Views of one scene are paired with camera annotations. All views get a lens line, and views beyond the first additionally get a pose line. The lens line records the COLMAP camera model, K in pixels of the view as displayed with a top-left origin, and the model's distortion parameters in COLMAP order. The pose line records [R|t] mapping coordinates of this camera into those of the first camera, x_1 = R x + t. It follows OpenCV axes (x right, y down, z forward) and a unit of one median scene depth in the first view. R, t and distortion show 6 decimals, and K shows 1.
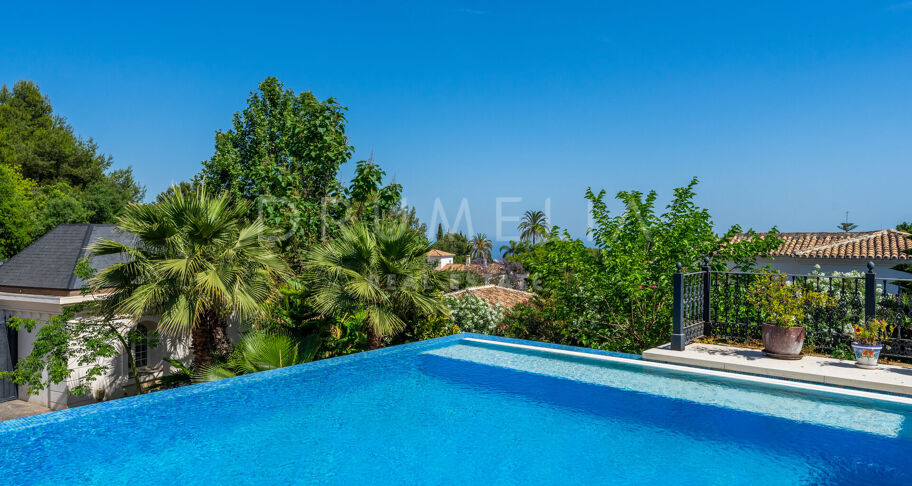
lens RADIAL K [[297.8, 0, 456.3], [0, 297.8, 239.9], [0, 0, 1]] dist [-0.007472, 0.001372]
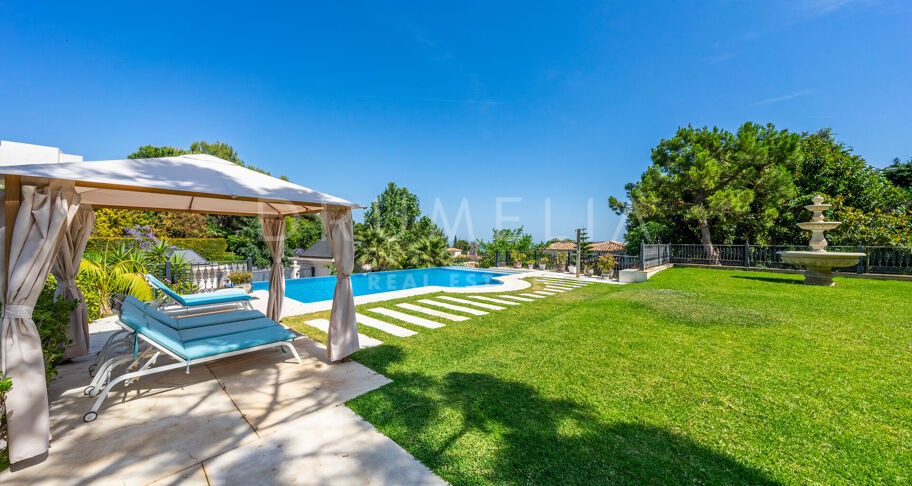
lens RADIAL K [[297.8, 0, 456.0], [0, 297.8, 243.0], [0, 0, 1]] dist [-0.007472, 0.001372]
pose [[0.991418, 0.012688, -0.130115, 0.439699], [-0.013808, 0.999875, -0.007711, 0.025199], [0.130001, 0.009442, 0.991469, -2.185503]]
